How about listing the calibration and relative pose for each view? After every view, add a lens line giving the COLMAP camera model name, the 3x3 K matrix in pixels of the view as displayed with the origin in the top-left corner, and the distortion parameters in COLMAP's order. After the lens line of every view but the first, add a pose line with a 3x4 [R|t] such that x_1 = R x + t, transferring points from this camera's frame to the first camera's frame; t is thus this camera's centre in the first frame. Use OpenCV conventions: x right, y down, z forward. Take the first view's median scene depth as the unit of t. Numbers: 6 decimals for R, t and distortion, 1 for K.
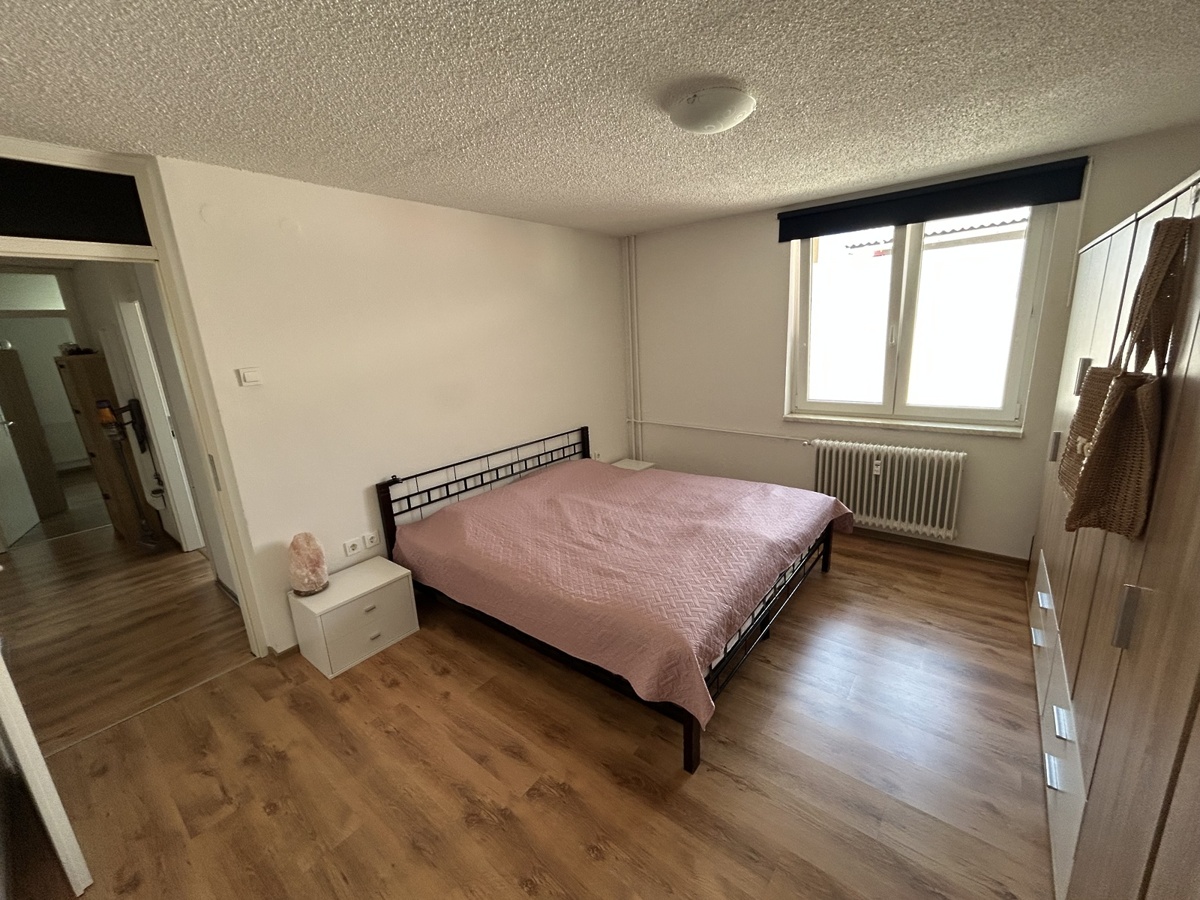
lens RADIAL K [[486.6, 0, 600.0], [0, 486.6, 450.0], [0, 0, 1]] dist [0.002033, 0.000198]
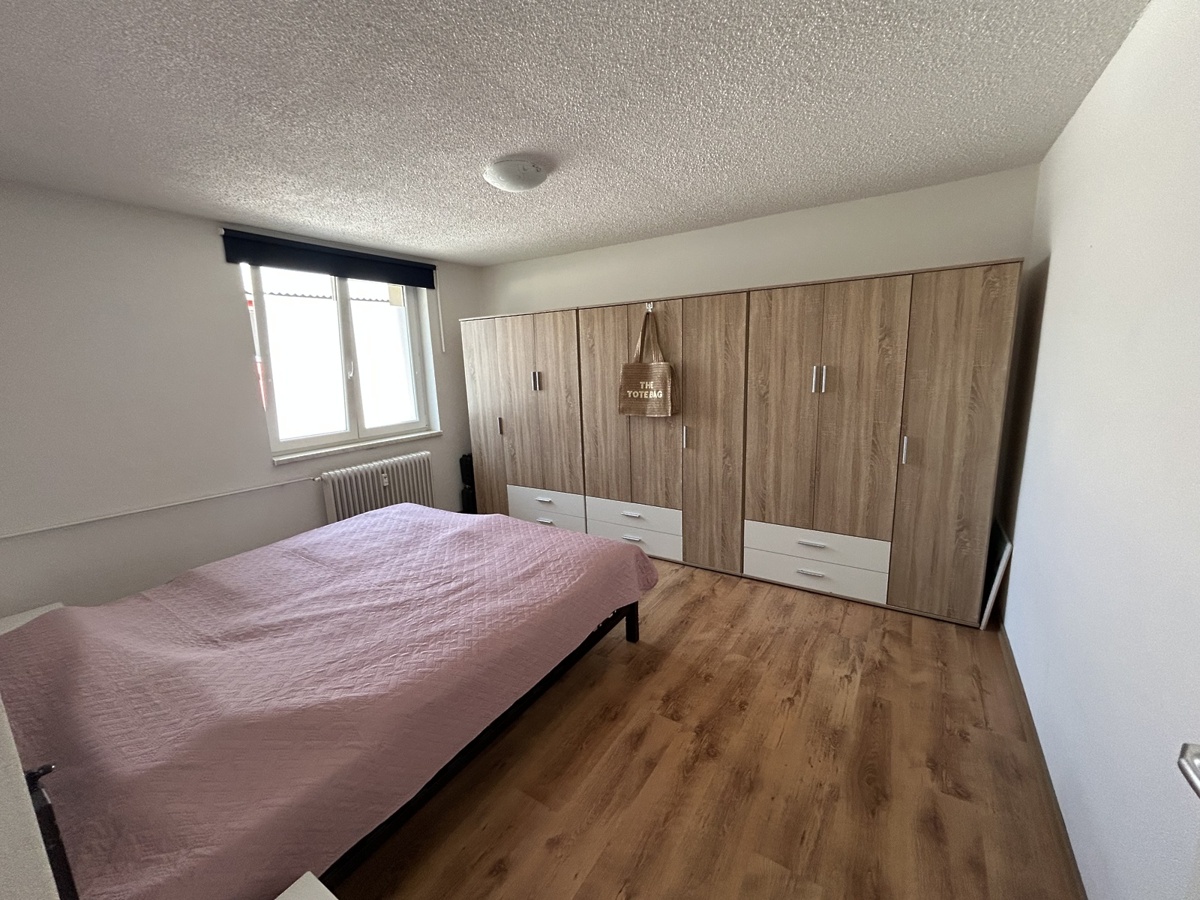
lens RADIAL K [[486.6, 0, 600.0], [0, 486.6, 450.0], [0, 0, 1]] dist [0.002033, 0.000198]
pose [[-0.102552, -0.125259, 0.986810, -0.845377], [0.277520, 0.949047, 0.149306, -0.084340], [-0.955231, 0.289171, -0.062565, 0.762059]]
